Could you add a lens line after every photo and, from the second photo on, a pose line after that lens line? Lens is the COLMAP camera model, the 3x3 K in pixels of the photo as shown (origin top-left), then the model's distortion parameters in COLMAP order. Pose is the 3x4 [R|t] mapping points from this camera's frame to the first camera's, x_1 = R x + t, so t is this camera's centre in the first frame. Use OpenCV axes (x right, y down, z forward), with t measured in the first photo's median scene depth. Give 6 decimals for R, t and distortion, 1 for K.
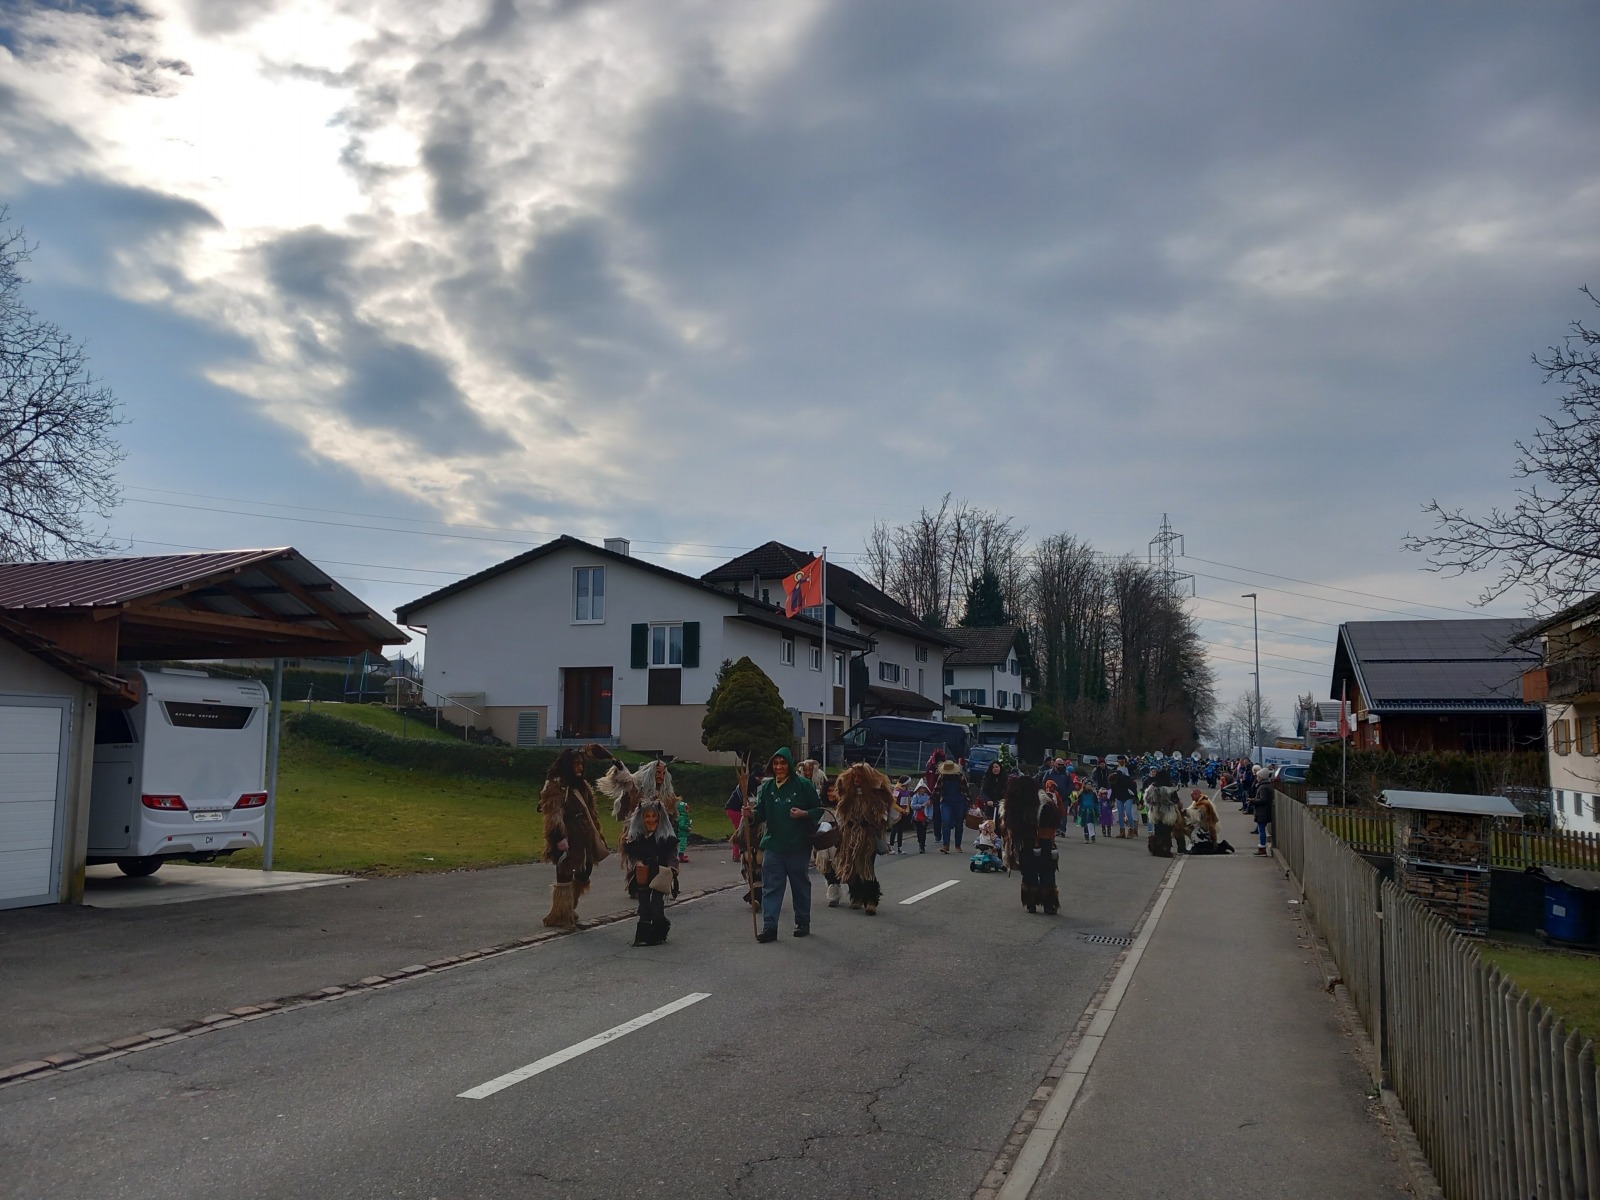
lens RADIAL K [[1305.8, 0, 810.7], [0, 1305.8, 595.8], [0, 0, 1]] dist [0.019281, -0.051150]
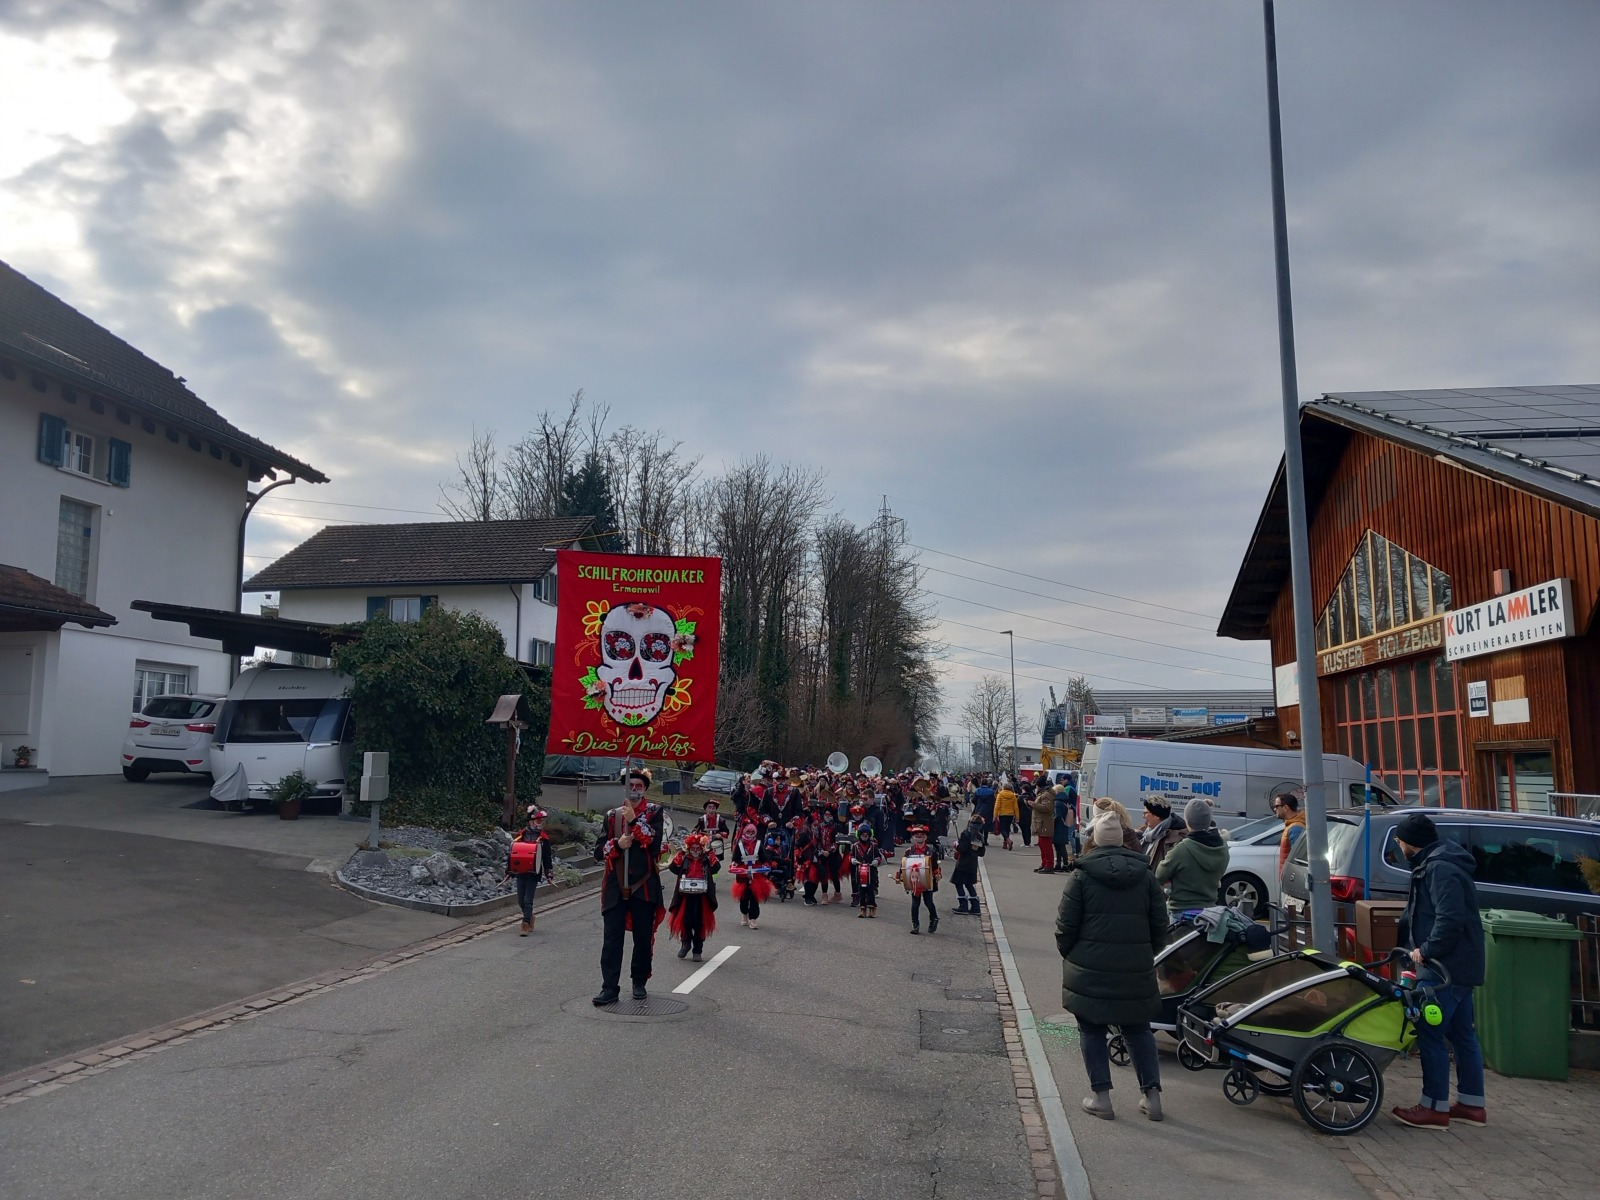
lens RADIAL K [[1305.8, 0, 789.5], [0, 1305.8, 602.1], [0, 0, 1]] dist [0.019281, -0.051150]
pose [[0.981940, 0.013134, 0.188735, 0.172151], [-0.011490, 0.999886, -0.009799, 0.073060], [-0.188842, 0.007454, 0.981979, 0.593925]]
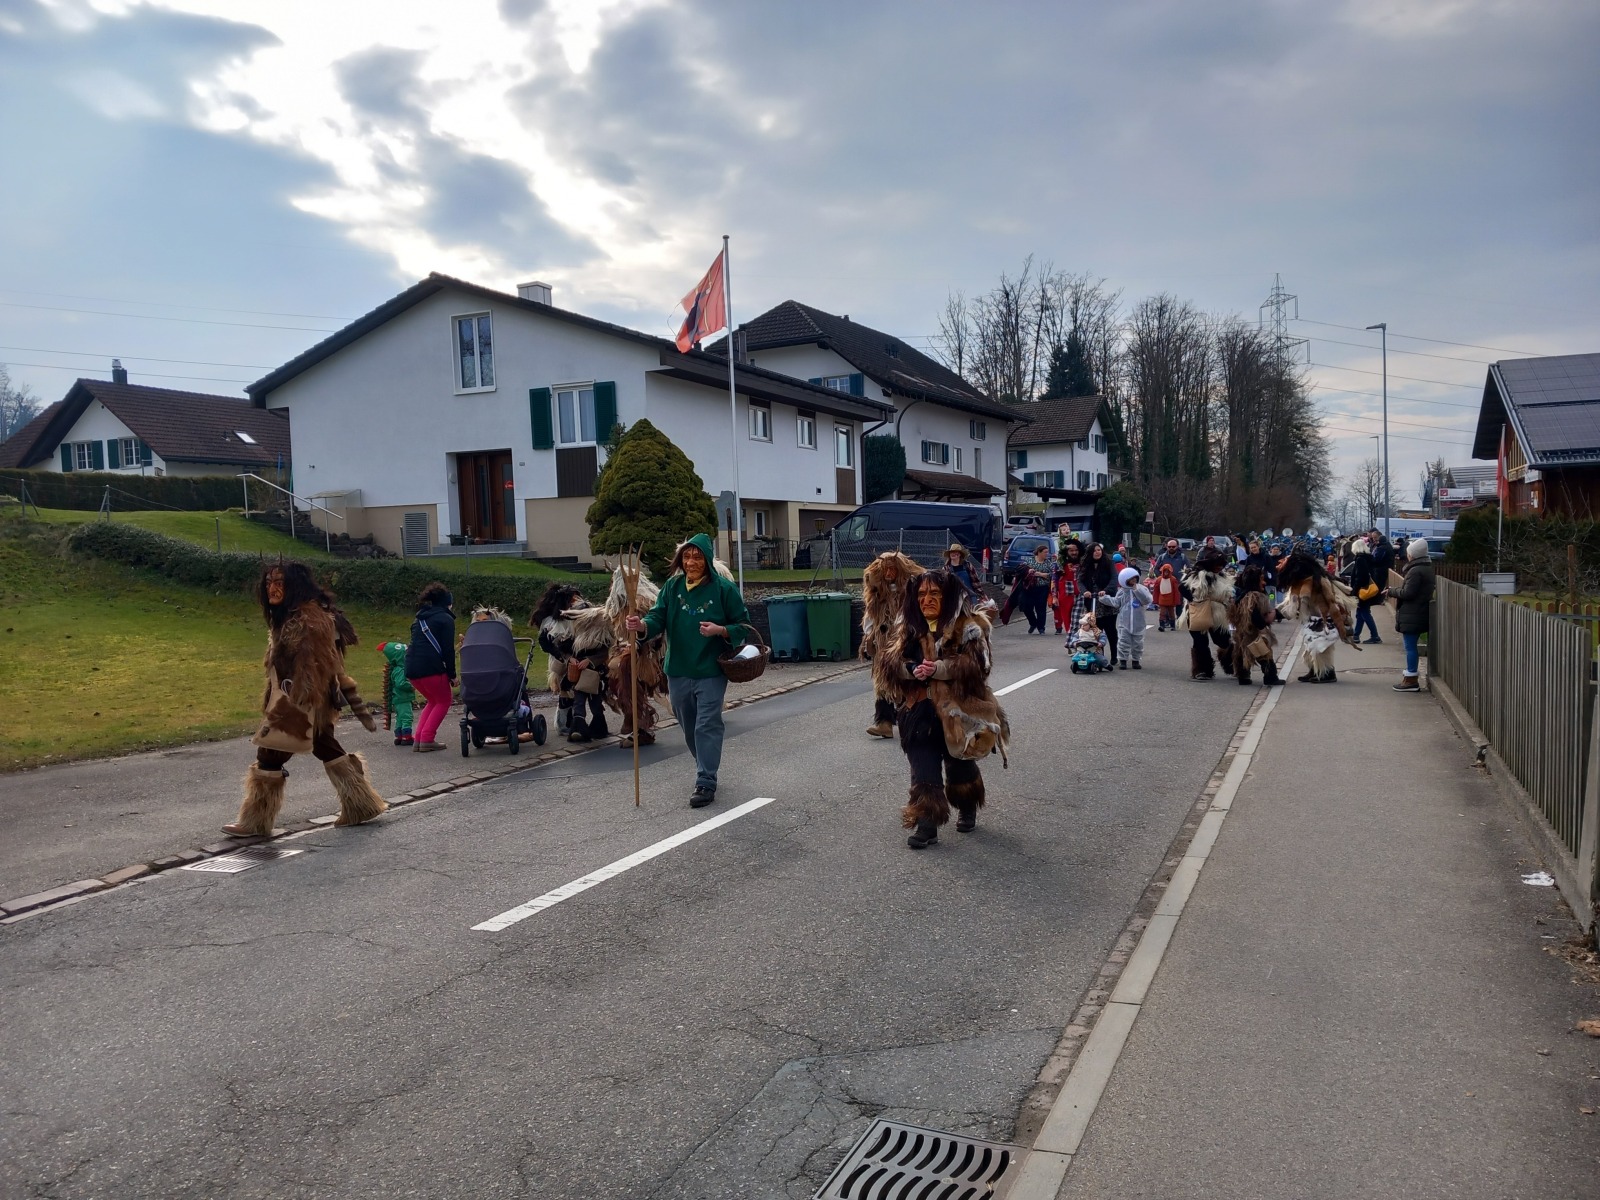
lens RADIAL K [[1305.8, 0, 766.7], [0, 1305.8, 595.3], [0, 0, 1]] dist [0.019281, -0.051150]
pose [[0.993020, -0.040483, -0.110778, 0.031390], [0.056838, 0.987245, 0.148717, 0.013574], [0.103345, -0.153976, 0.982655, 0.100509]]
